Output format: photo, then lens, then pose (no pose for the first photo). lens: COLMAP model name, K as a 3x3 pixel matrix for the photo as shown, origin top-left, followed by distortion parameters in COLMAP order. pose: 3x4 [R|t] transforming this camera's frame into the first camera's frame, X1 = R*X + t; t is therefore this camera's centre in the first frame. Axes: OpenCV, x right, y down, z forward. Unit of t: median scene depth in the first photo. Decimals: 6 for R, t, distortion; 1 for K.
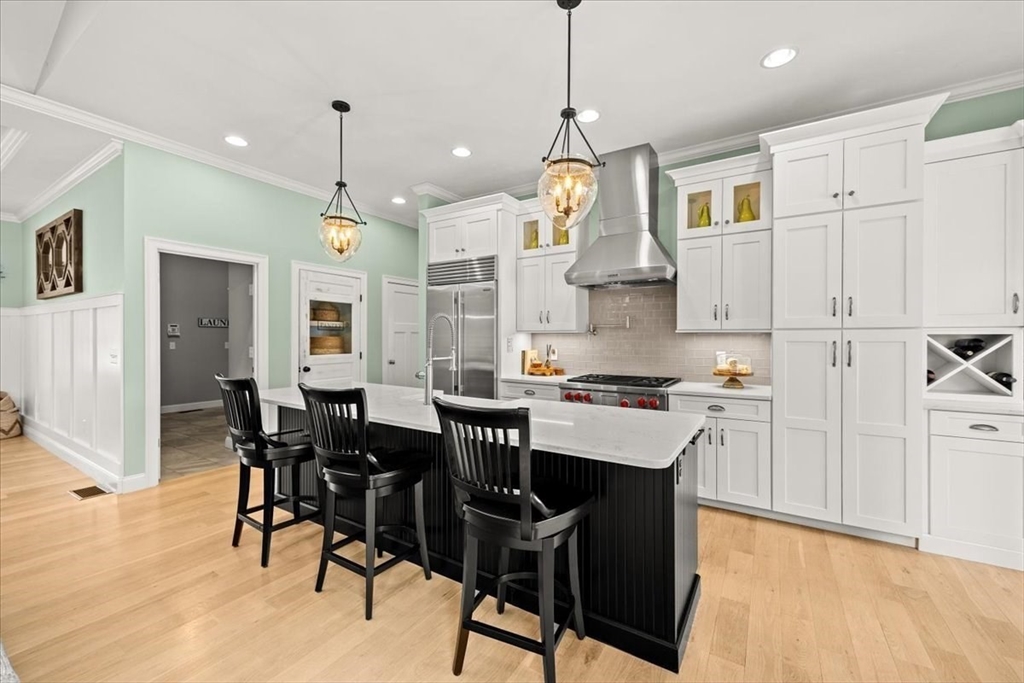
lens RADIAL K [[397.7, 0, 518.2], [0, 397.7, 342.0], [0, 0, 1]] dist [-0.006769, -0.000098]
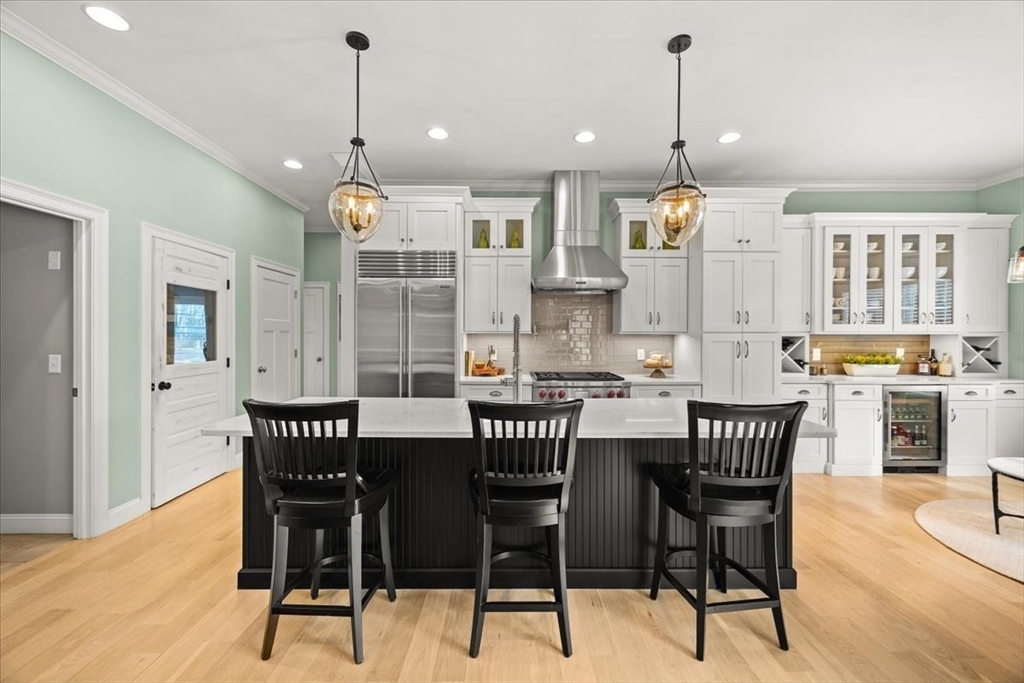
lens RADIAL K [[397.7, 0, 506.2], [0, 397.7, 335.2], [0, 0, 1]] dist [-0.006769, -0.000098]
pose [[0.846968, 0.001180, 0.531643, -0.457447], [0.005734, 0.999919, -0.011354, -0.007257], [-0.531613, 0.012665, 0.846893, 0.143333]]
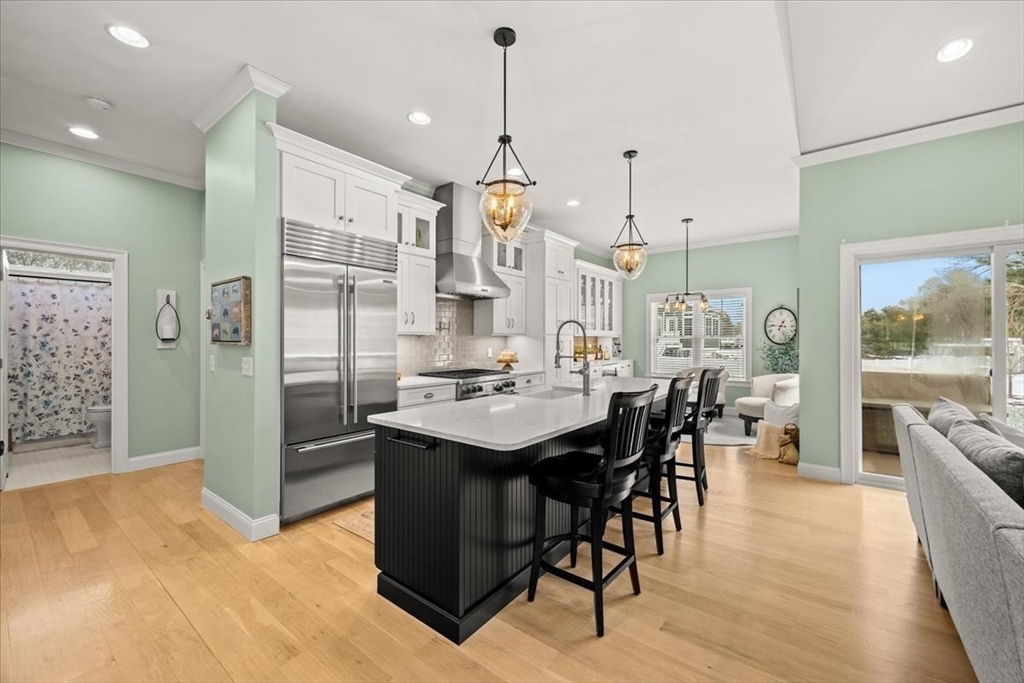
lens RADIAL K [[397.7, 0, 505.4], [0, 397.7, 344.0], [0, 0, 1]] dist [-0.006769, -0.000098]
pose [[0.125302, -0.016833, 0.991976, -0.878588], [0.009067, 0.999834, 0.015821, -0.012765], [-0.992077, 0.007012, 0.125434, 0.661095]]
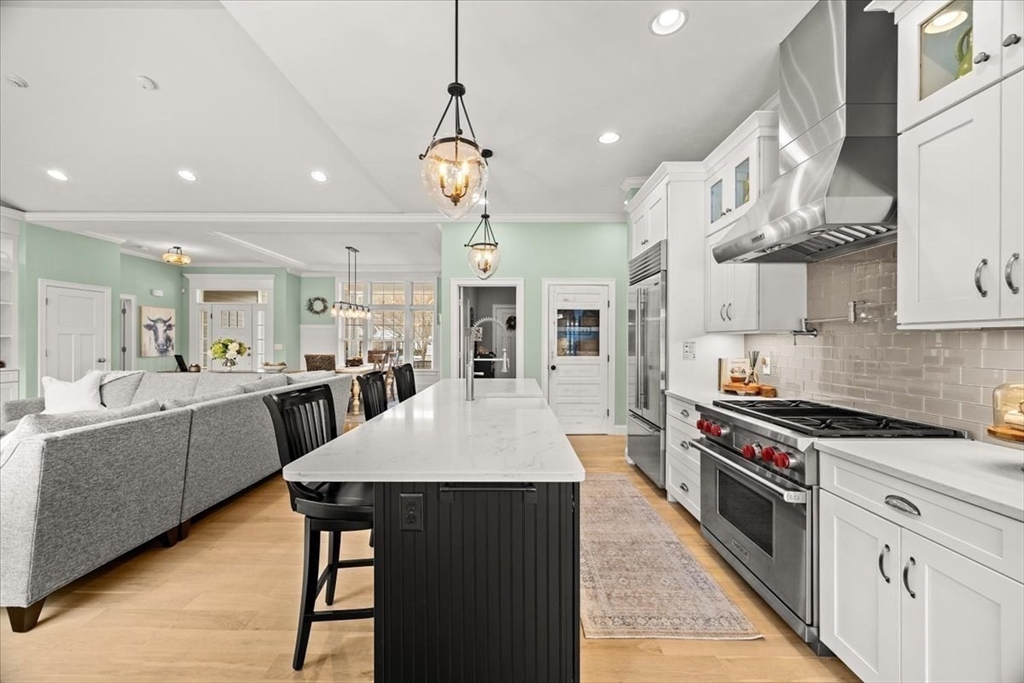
lens RADIAL K [[397.7, 0, 520.8], [0, 397.7, 339.6], [0, 0, 1]] dist [-0.006769, -0.000098]
pose [[0.539719, -0.004115, -0.841835, 0.473962], [-0.012335, 0.999842, -0.012796, 0.000183], [0.841755, 0.017290, 0.539583, 0.316467]]
